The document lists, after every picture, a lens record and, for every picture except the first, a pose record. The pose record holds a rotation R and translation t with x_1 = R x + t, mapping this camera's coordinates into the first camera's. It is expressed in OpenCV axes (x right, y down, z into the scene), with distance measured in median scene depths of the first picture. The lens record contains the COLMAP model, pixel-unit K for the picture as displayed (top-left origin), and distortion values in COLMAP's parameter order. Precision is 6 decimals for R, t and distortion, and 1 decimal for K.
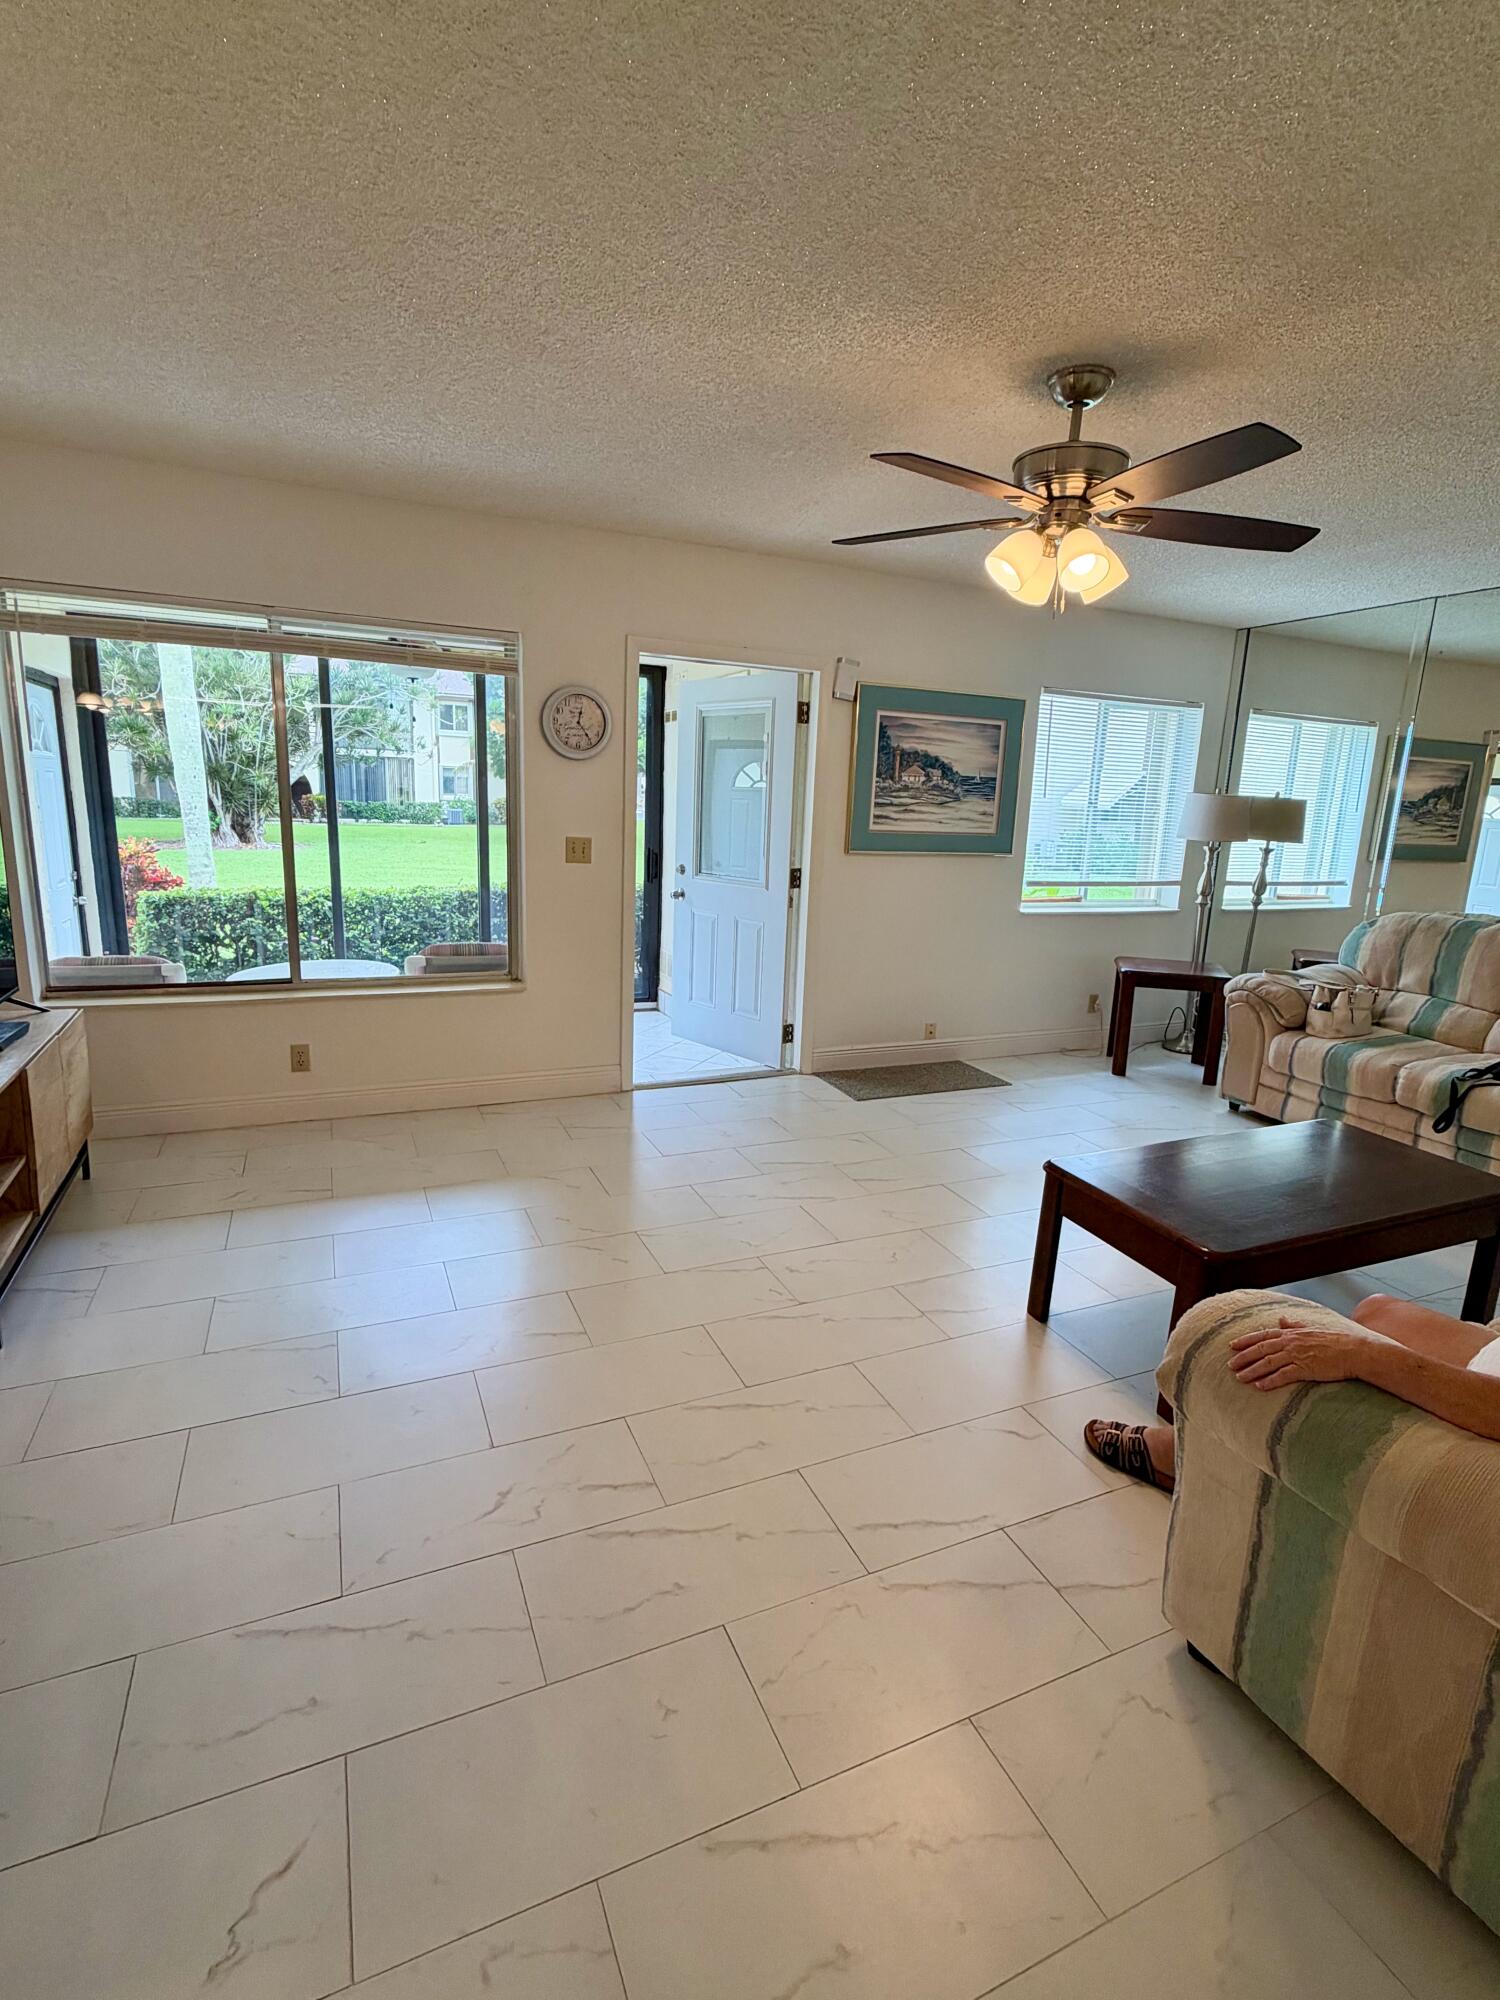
lens RADIAL K [[941.7, 0, 745.9], [0, 941.7, 994.4], [0, 0, 1]] dist [-0.005022, 0.002585]
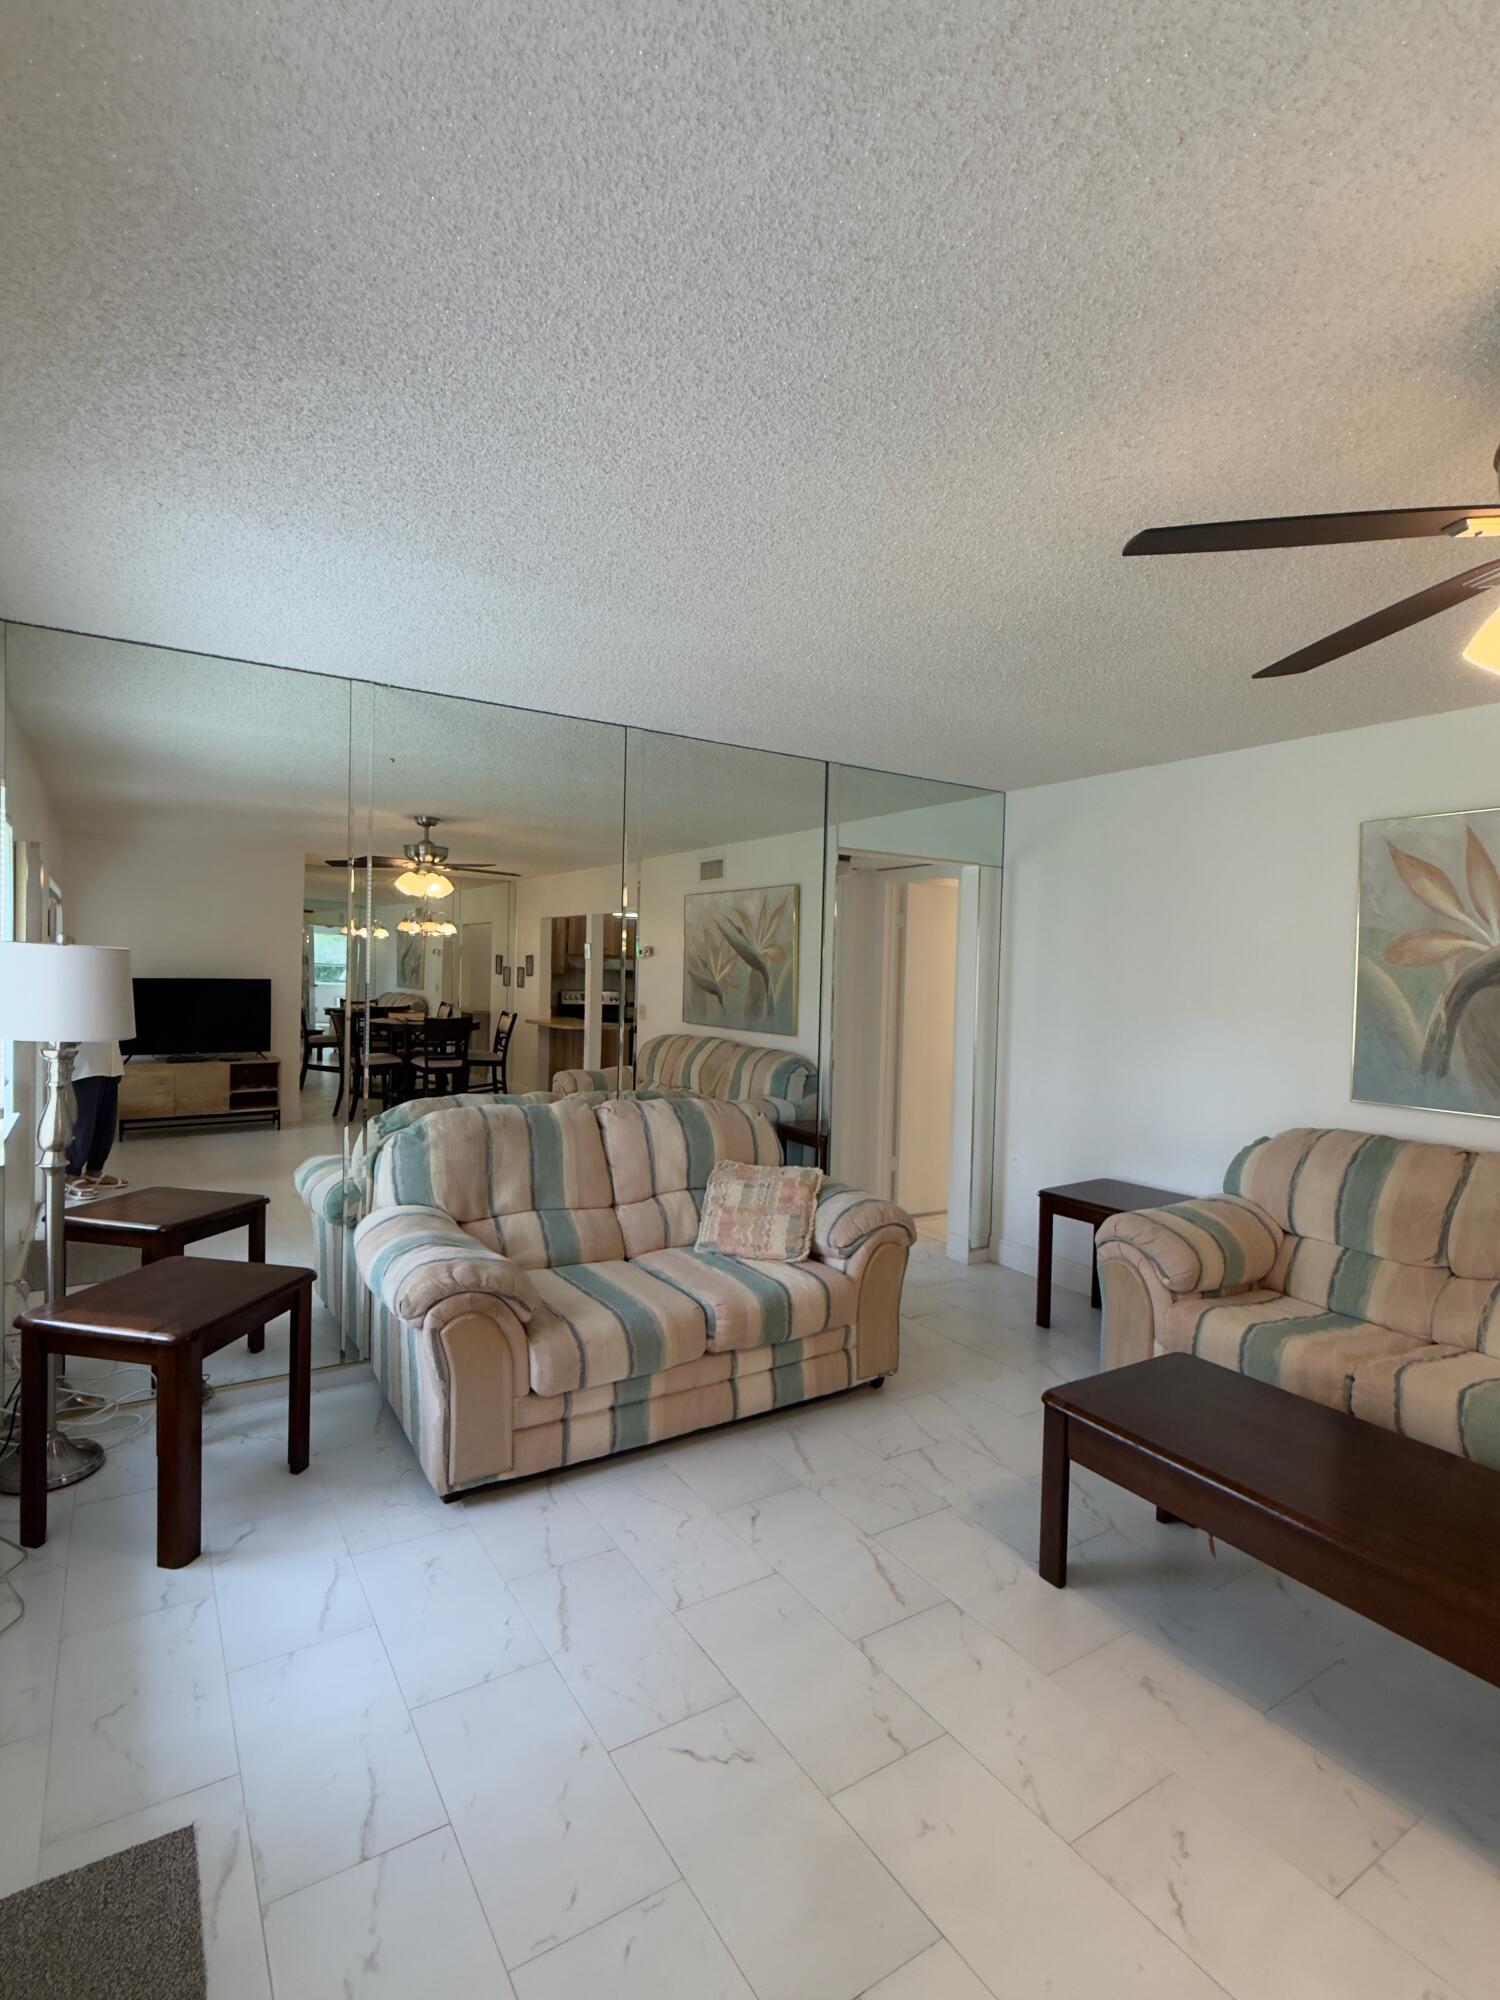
lens RADIAL K [[990.4, 0, 752.1], [0, 990.4, 997.7], [0, 0, 1]] dist [-0.003749, 0.002719]
pose [[-0.150321, -0.069580, 0.986186, -0.076678], [0.181855, 0.978553, 0.096761, -0.201716], [-0.971768, 0.193888, -0.134444, 0.854906]]
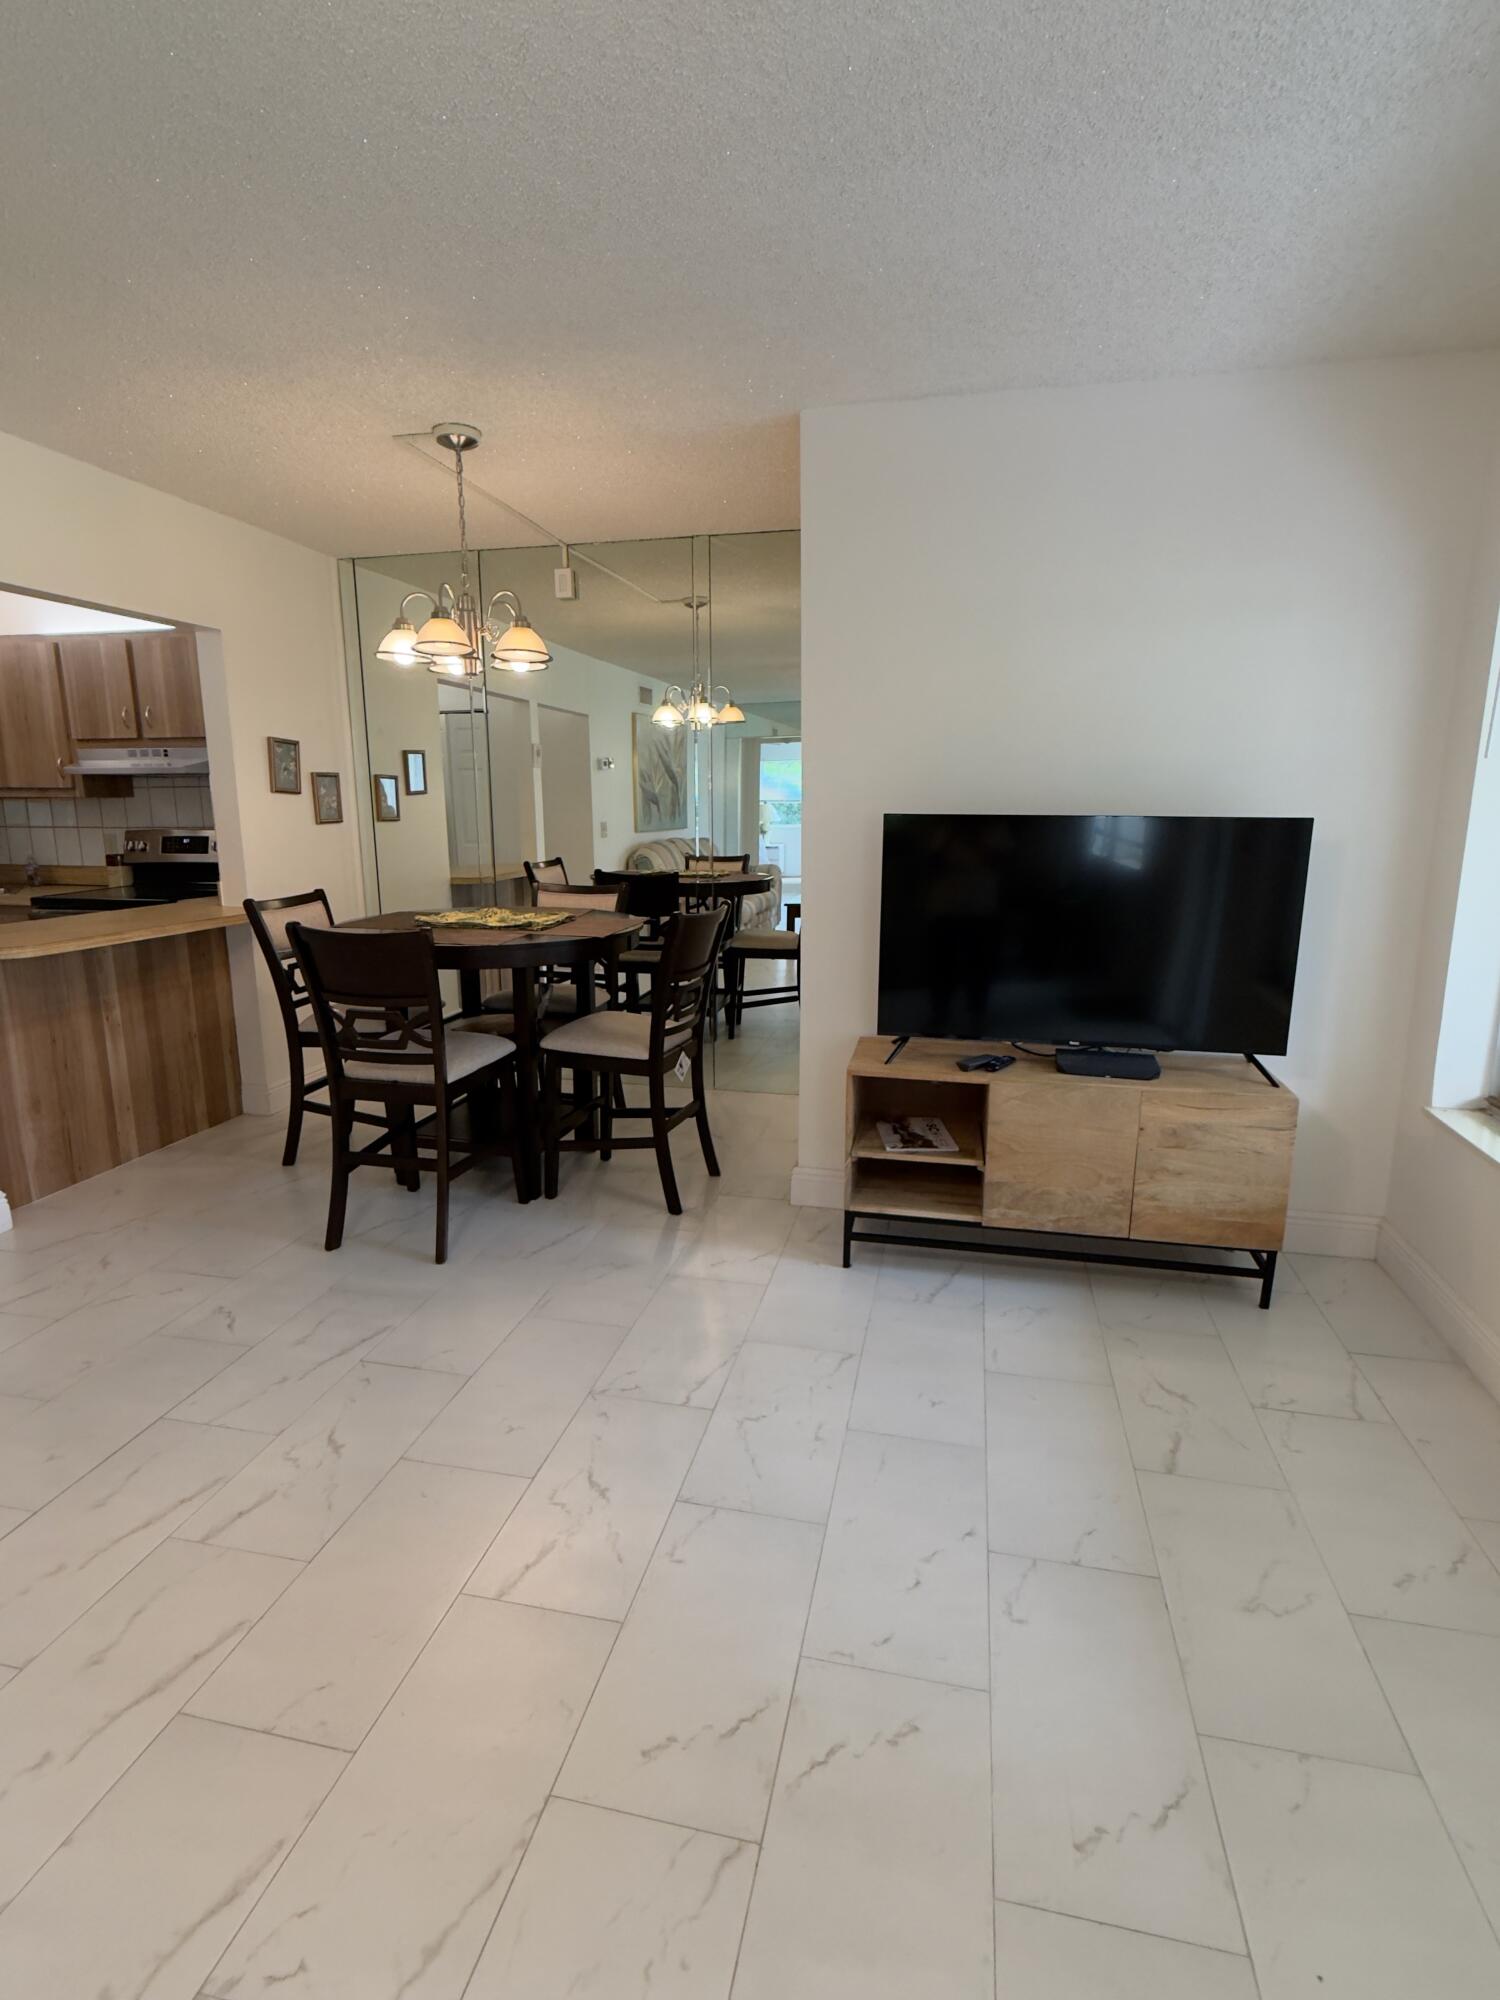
lens RADIAL K [[990.4, 0, 749.3], [0, 990.4, 997.6], [0, 0, 1]] dist [-0.003749, 0.002719]
pose [[-0.591276, 0.122806, -0.797064, 3.091618], [-0.190142, 0.939247, 0.285764, -0.299685], [0.783733, 0.320521, -0.532004, 2.031065]]
